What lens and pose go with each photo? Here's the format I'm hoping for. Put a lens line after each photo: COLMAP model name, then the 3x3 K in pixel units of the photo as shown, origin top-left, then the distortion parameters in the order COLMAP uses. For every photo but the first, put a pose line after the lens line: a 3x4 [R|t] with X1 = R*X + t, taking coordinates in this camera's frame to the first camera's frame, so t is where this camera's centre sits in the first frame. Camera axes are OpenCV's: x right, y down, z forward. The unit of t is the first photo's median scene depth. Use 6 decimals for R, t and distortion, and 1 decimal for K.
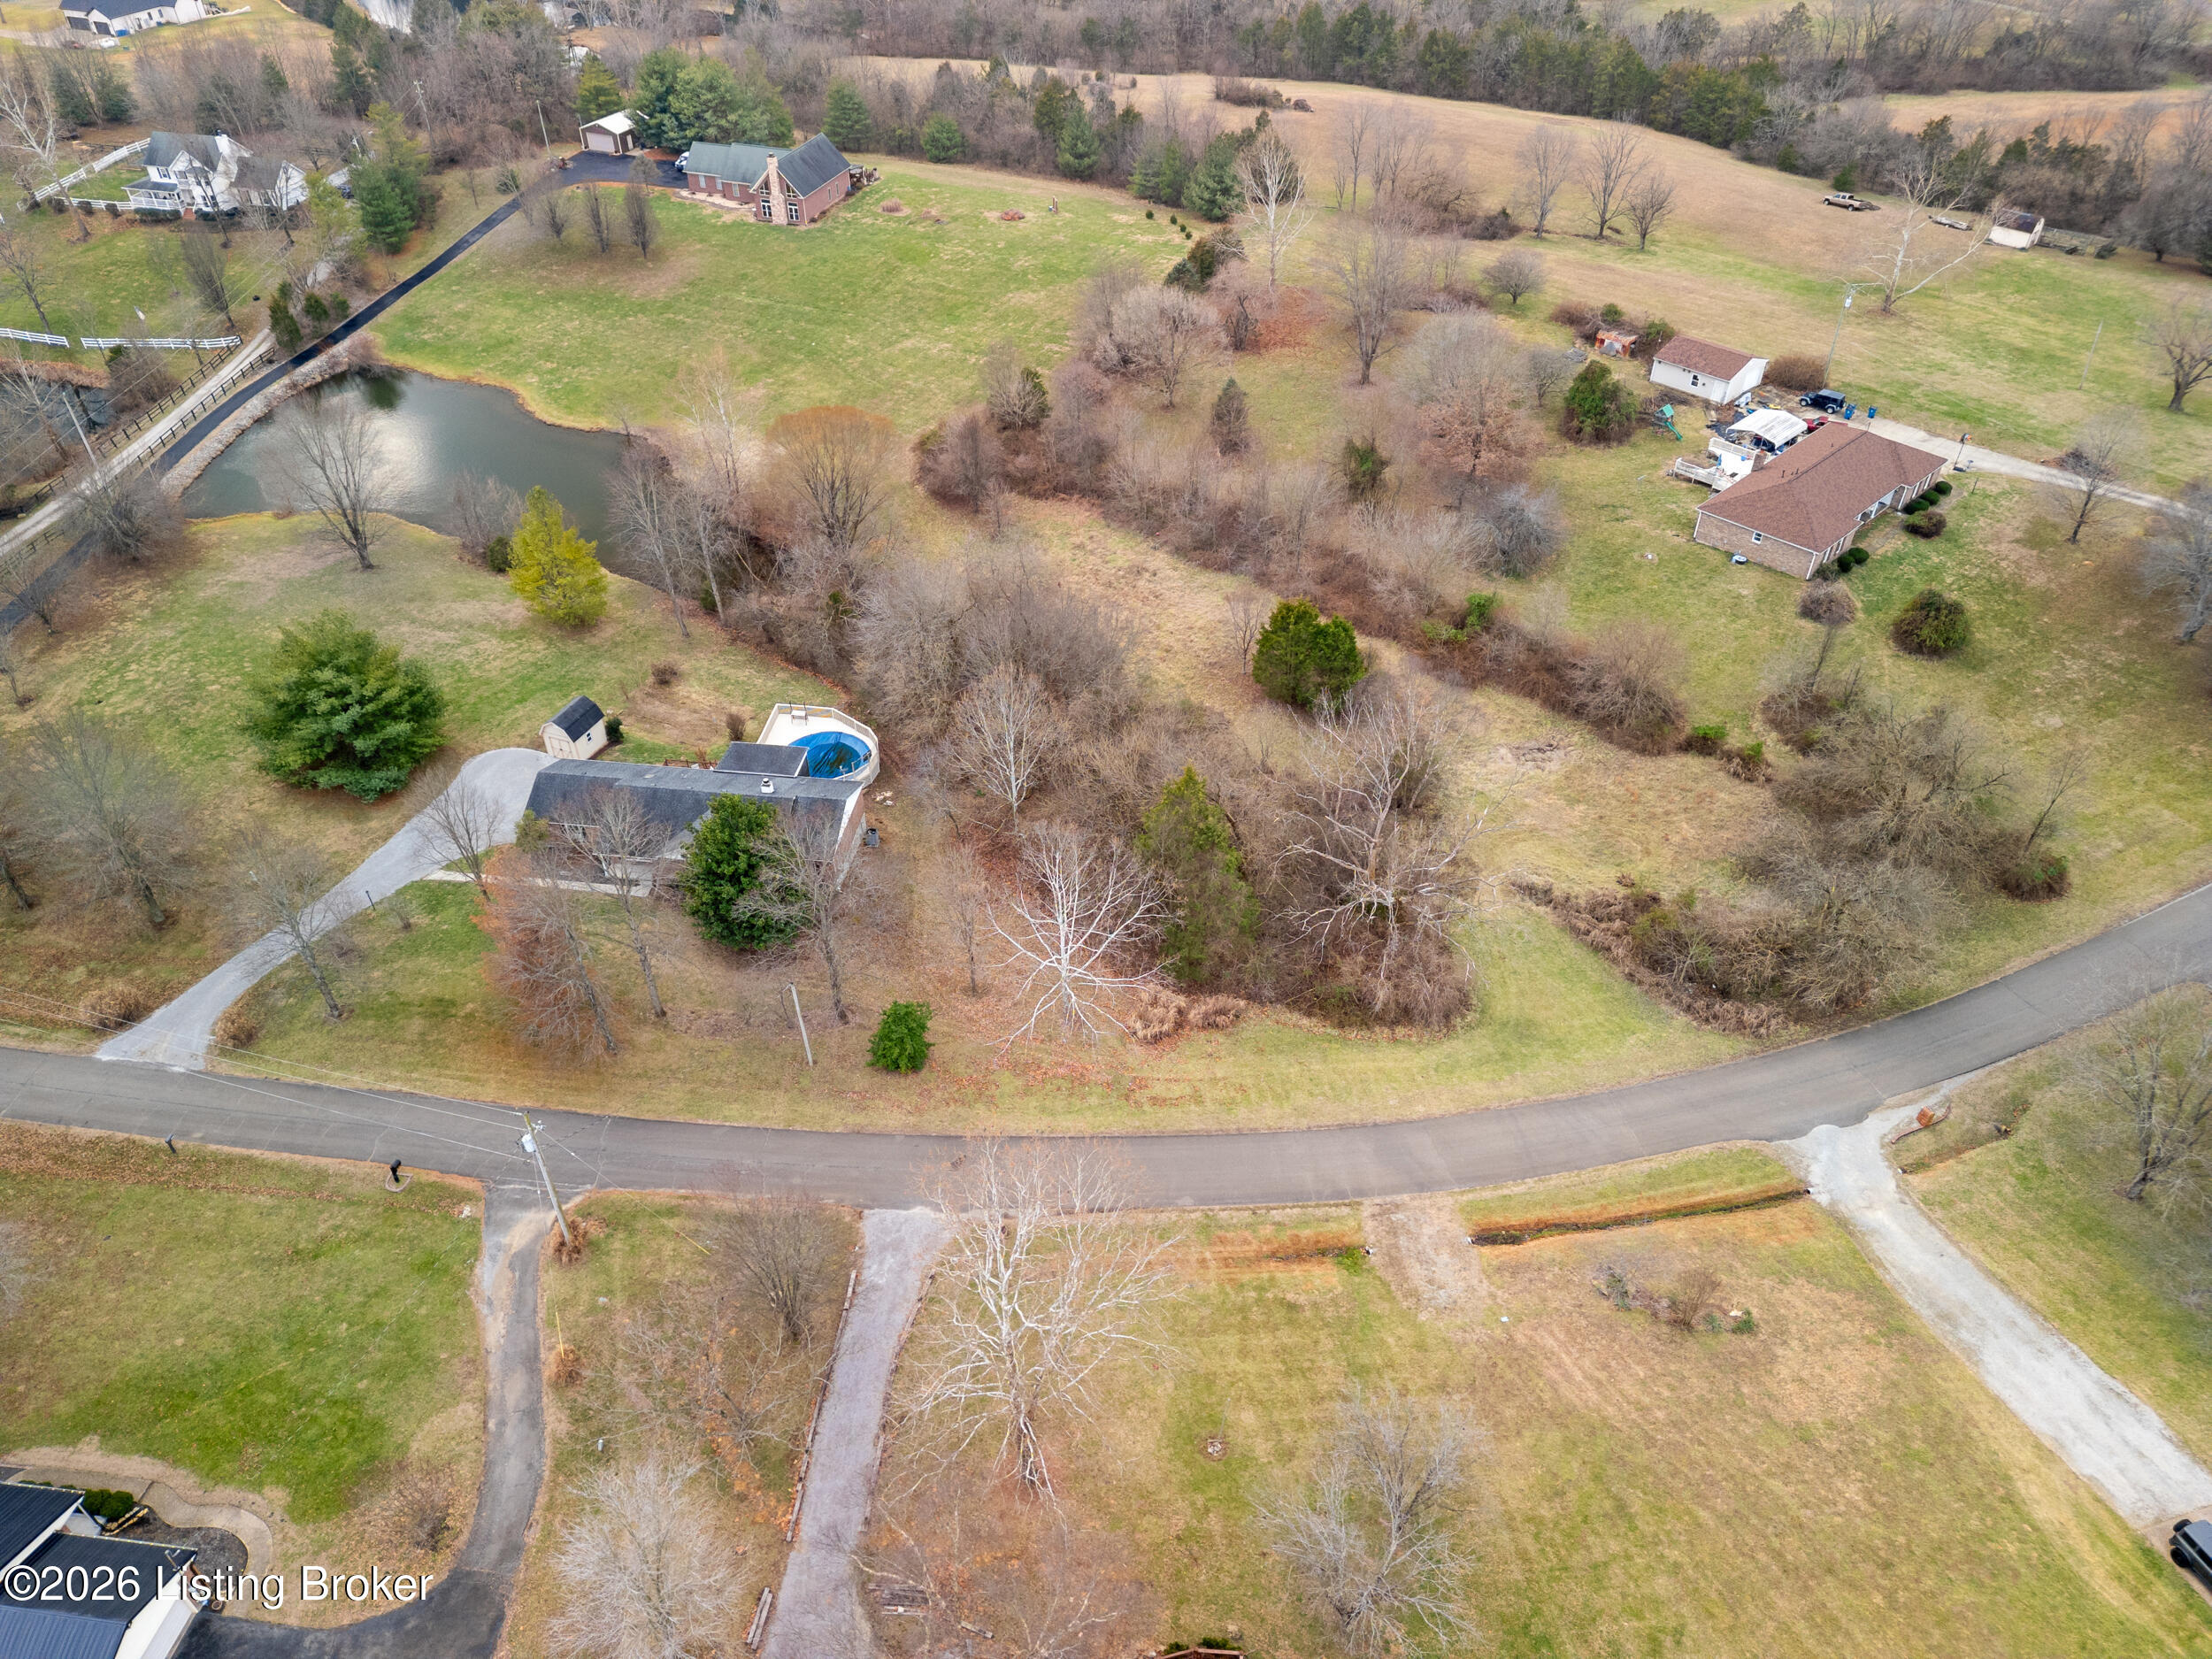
lens RADIAL K [[1541.9, 0, 1103.8], [0, 1541.9, 826.3], [0, 0, 1]] dist [0.075058, -0.065895]
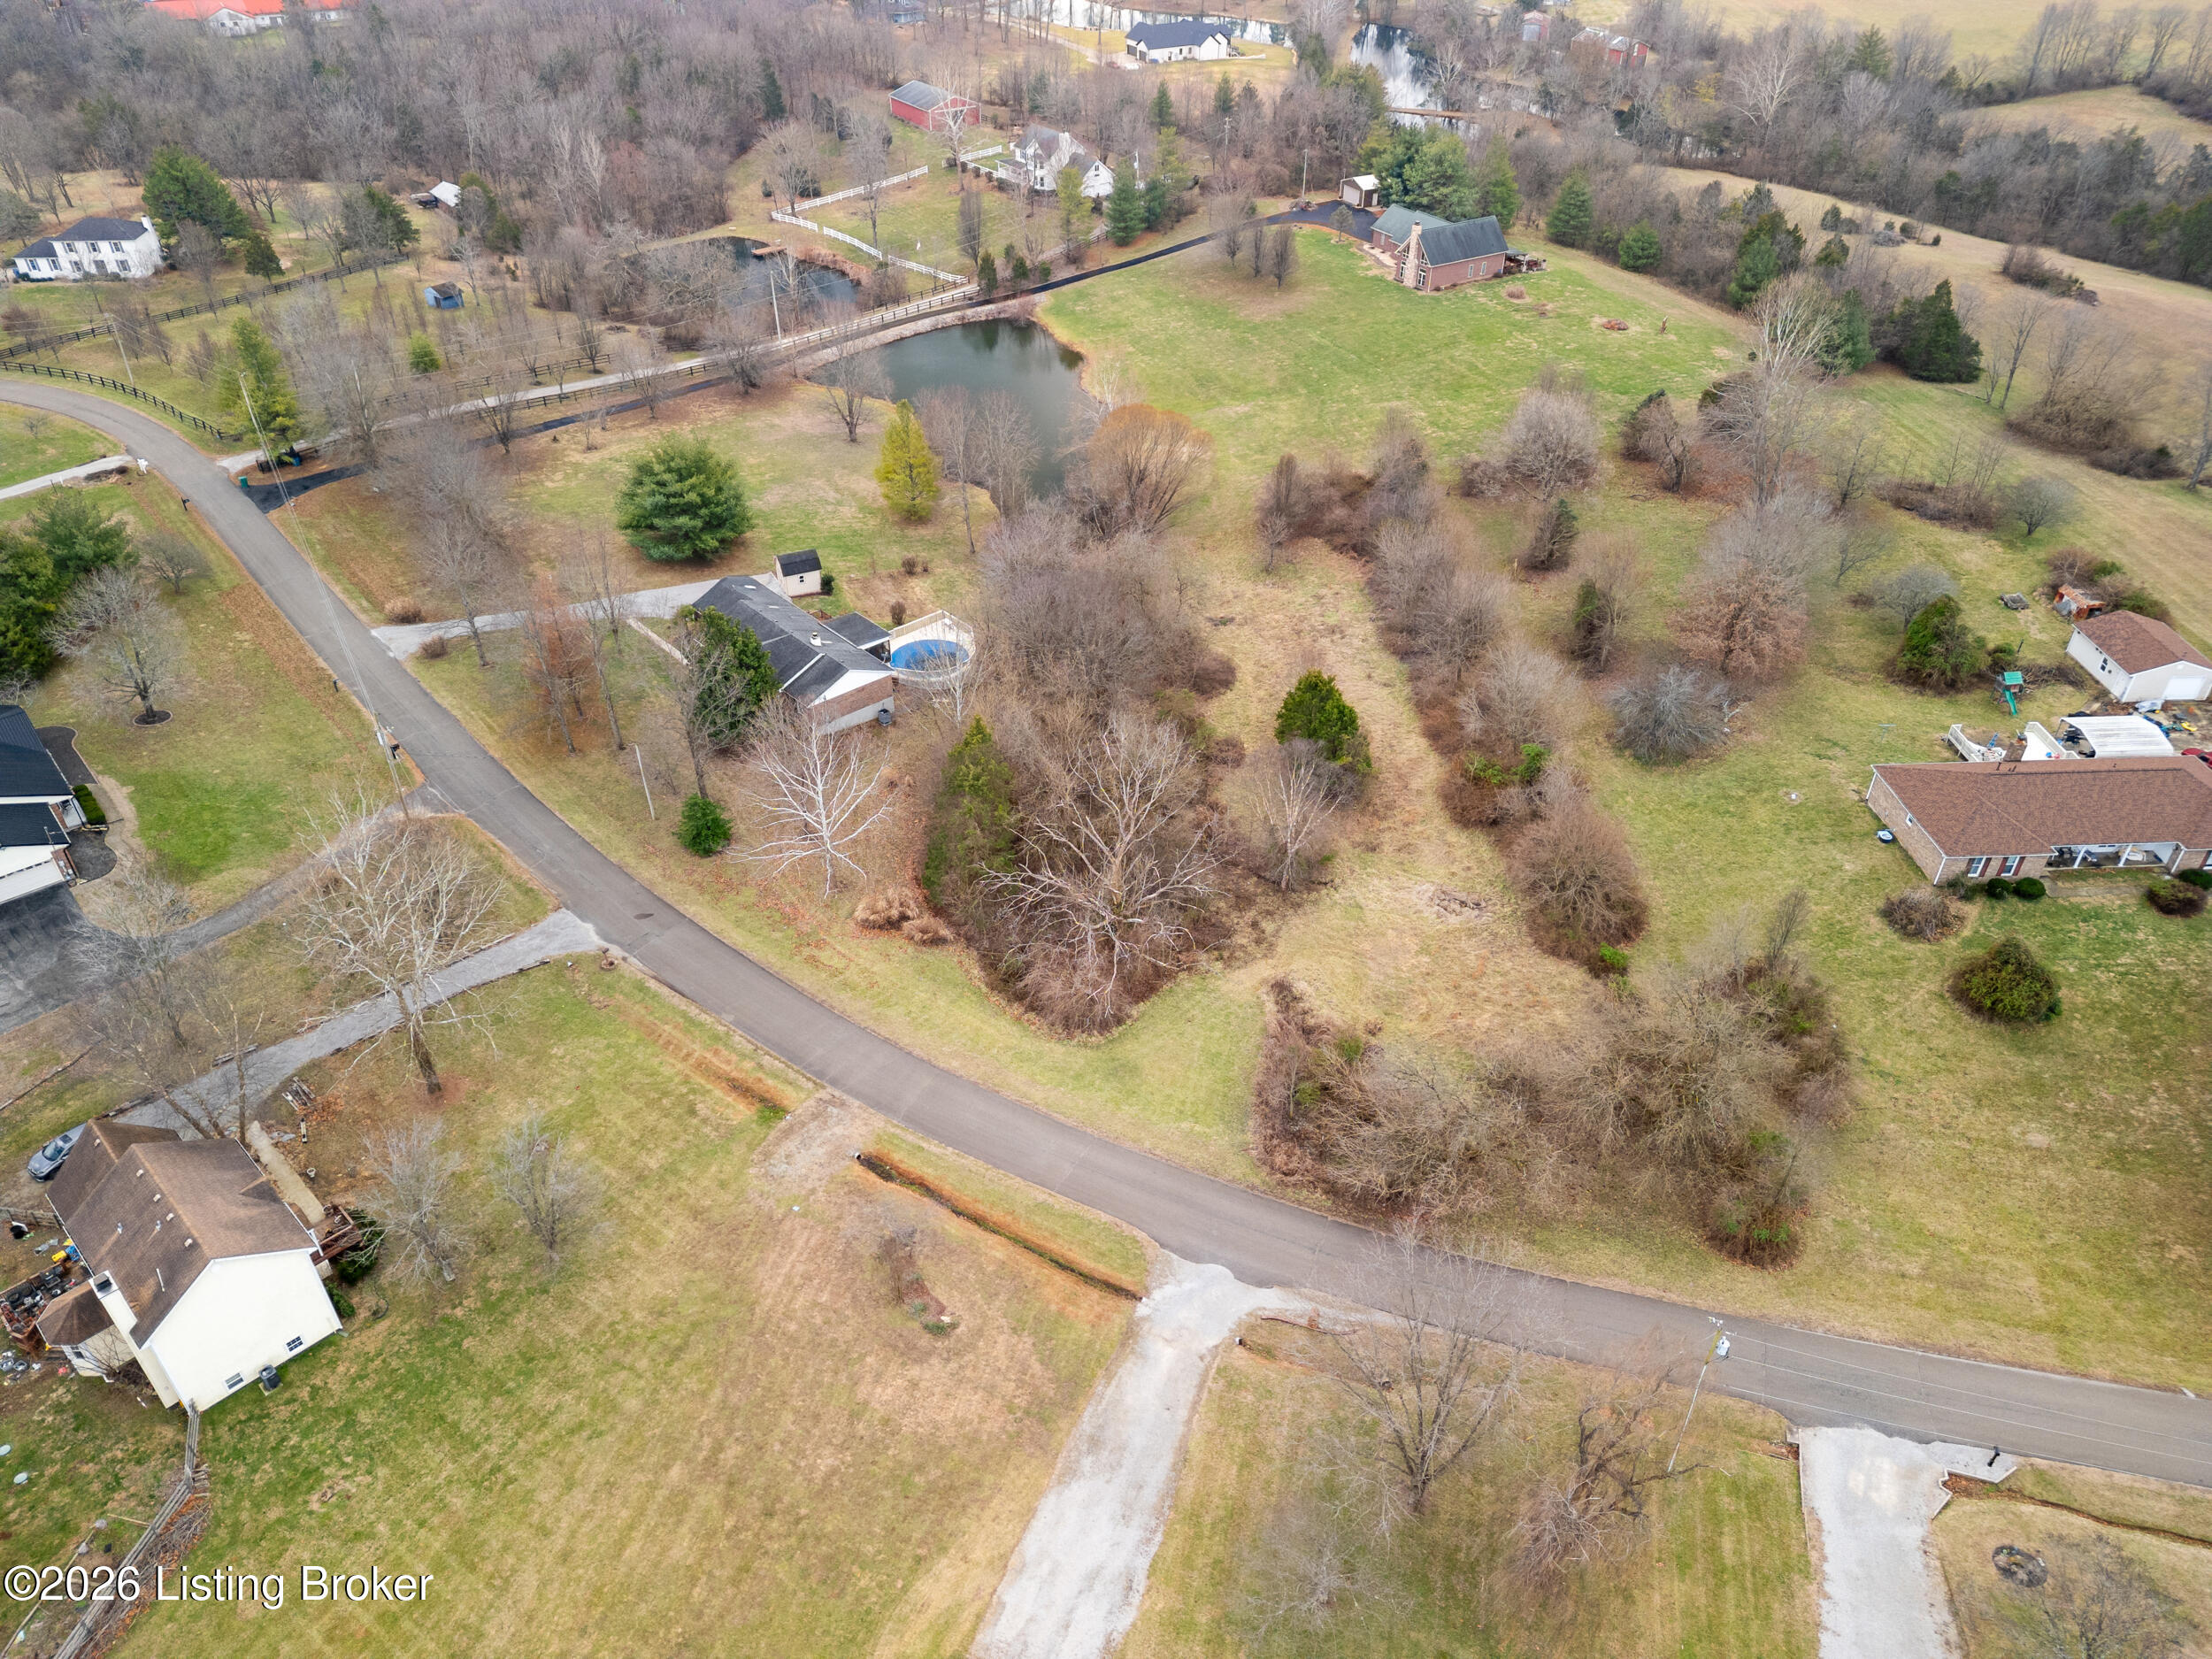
lens RADIAL K [[1541.9, 0, 1103.8], [0, 1541.9, 826.3], [0, 0, 1]] dist [0.075058, -0.065895]
pose [[0.754554, 0.391058, -0.526993, 0.689574], [-0.418540, 0.905299, 0.072513, -0.079385], [0.505443, 0.165853, 0.846770, 0.096313]]
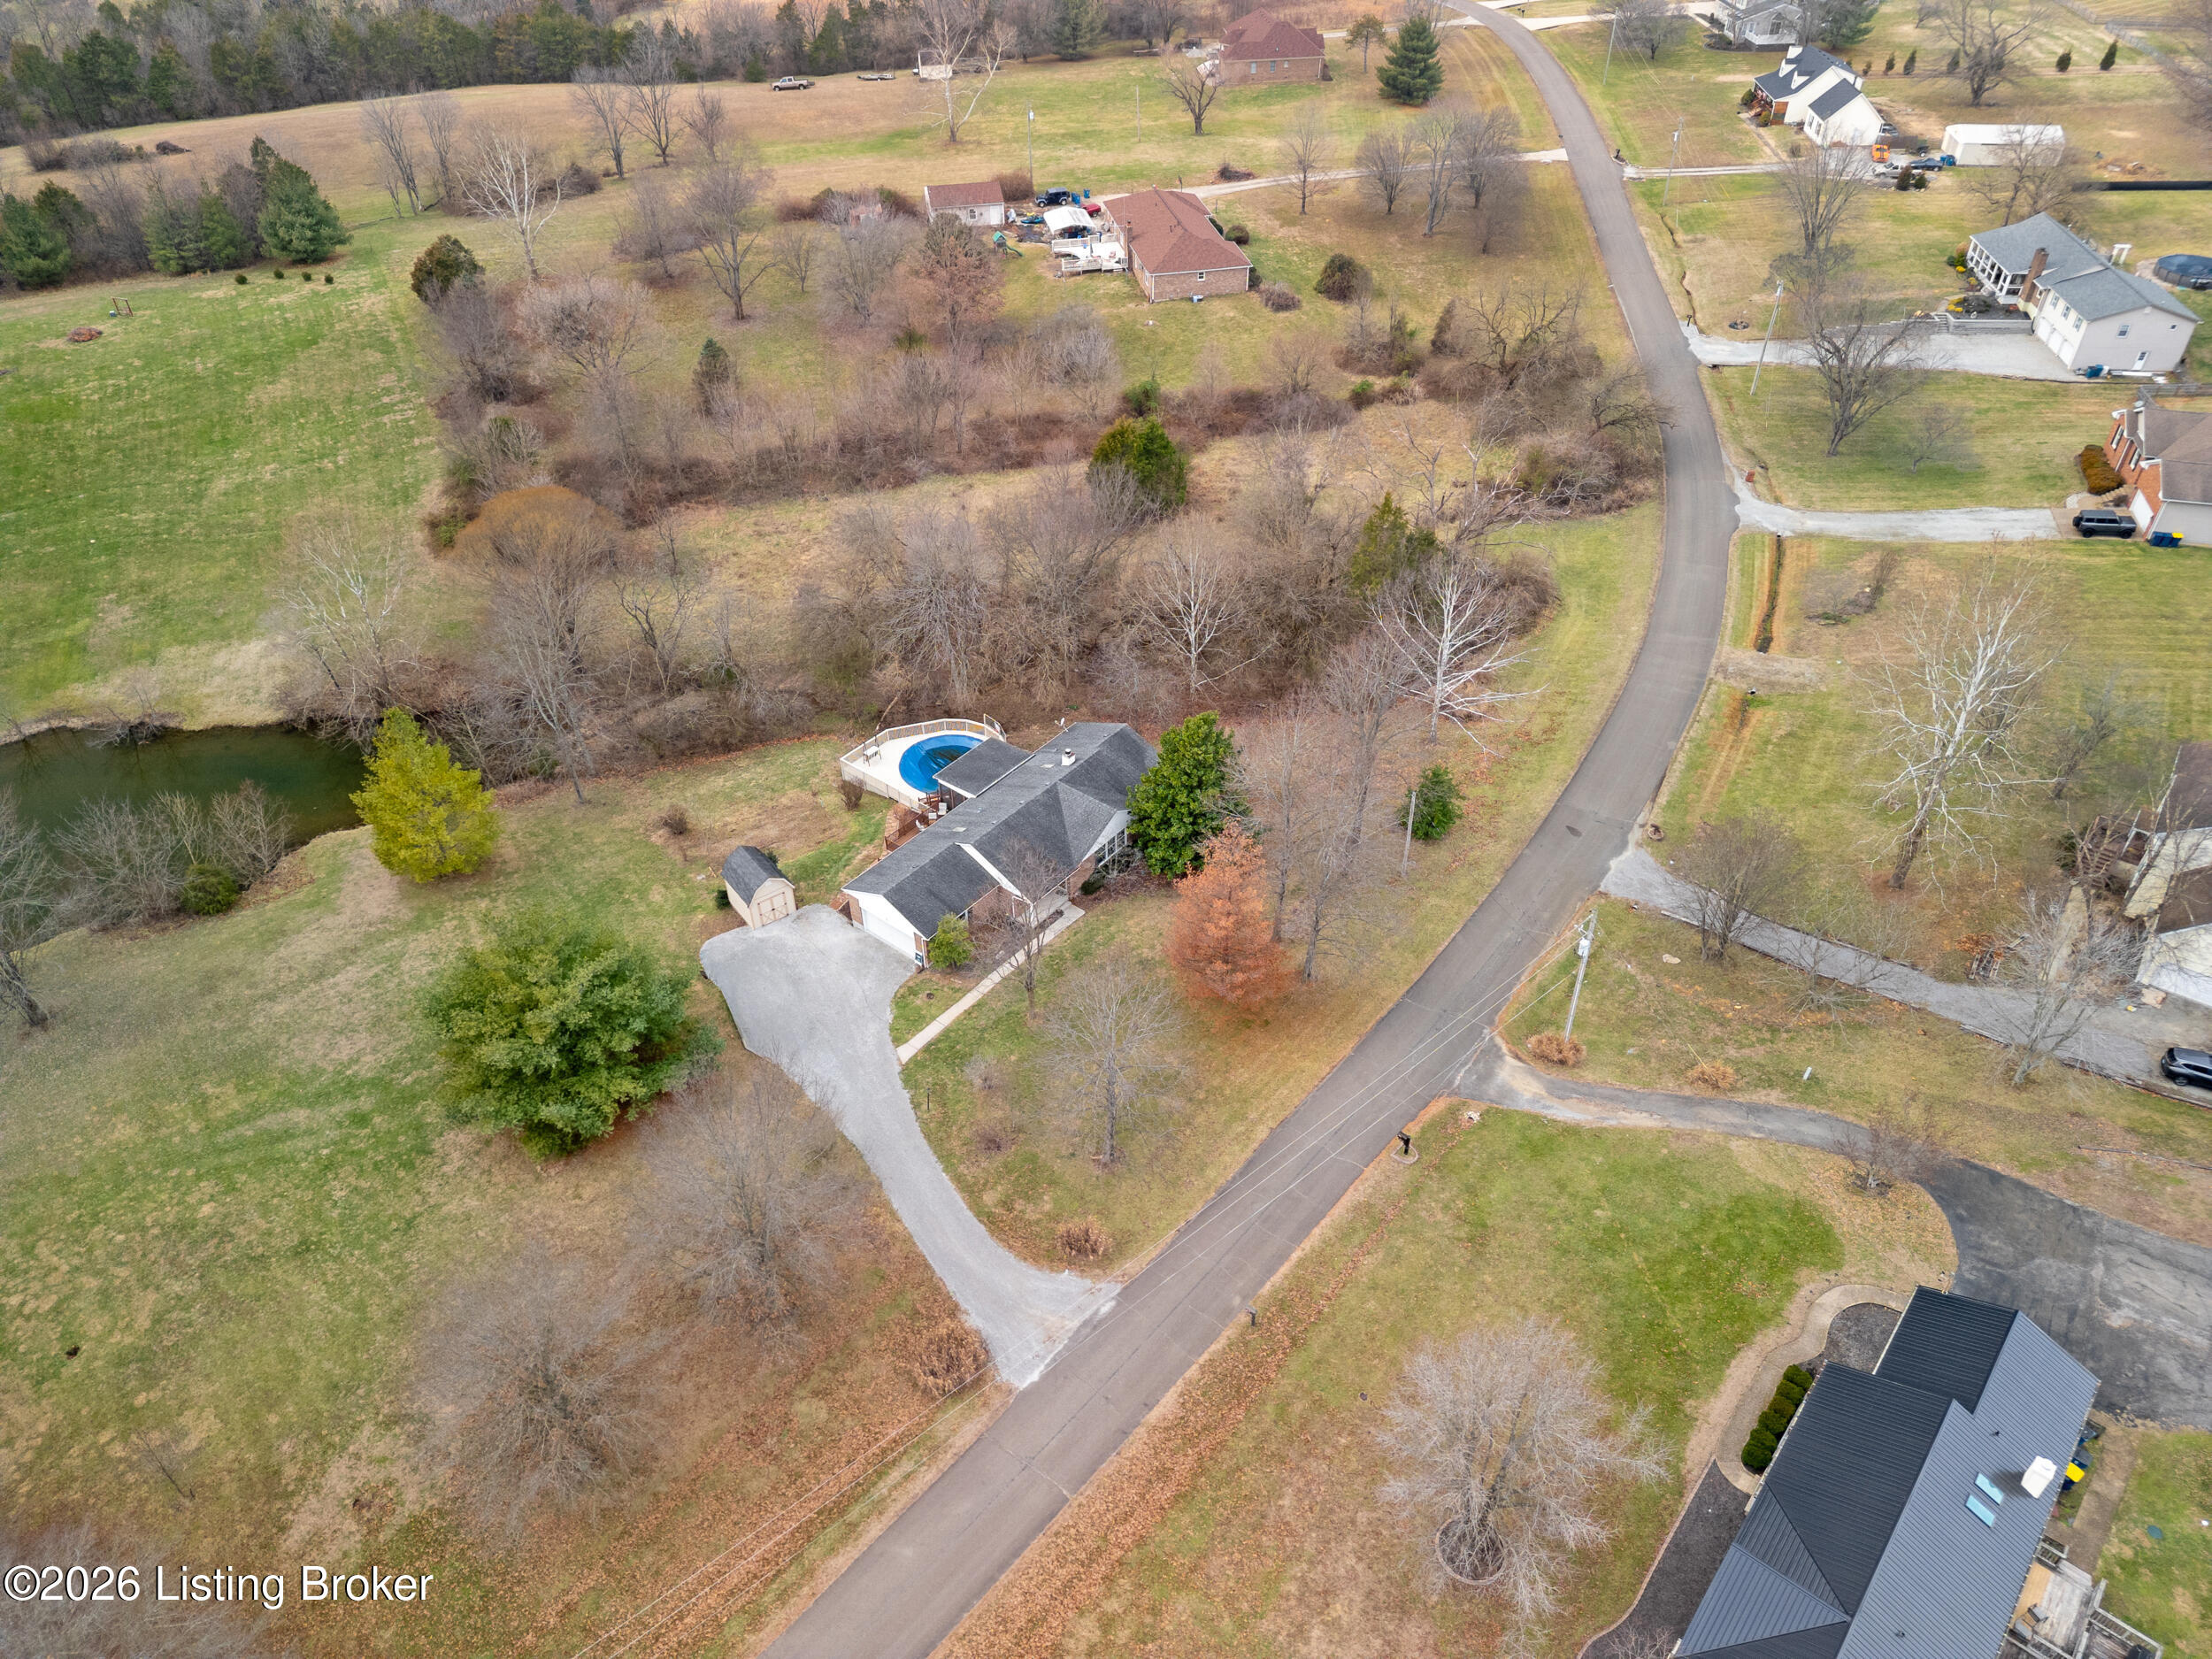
lens RADIAL K [[1541.9, 0, 1103.8], [0, 1541.9, 826.3], [0, 0, 1]] dist [0.075058, -0.065895]
pose [[0.528510, -0.537679, 0.656946, -0.869441], [0.541413, 0.809532, 0.227000, -0.198186], [-0.653873, 0.235708, 0.718952, 0.335928]]
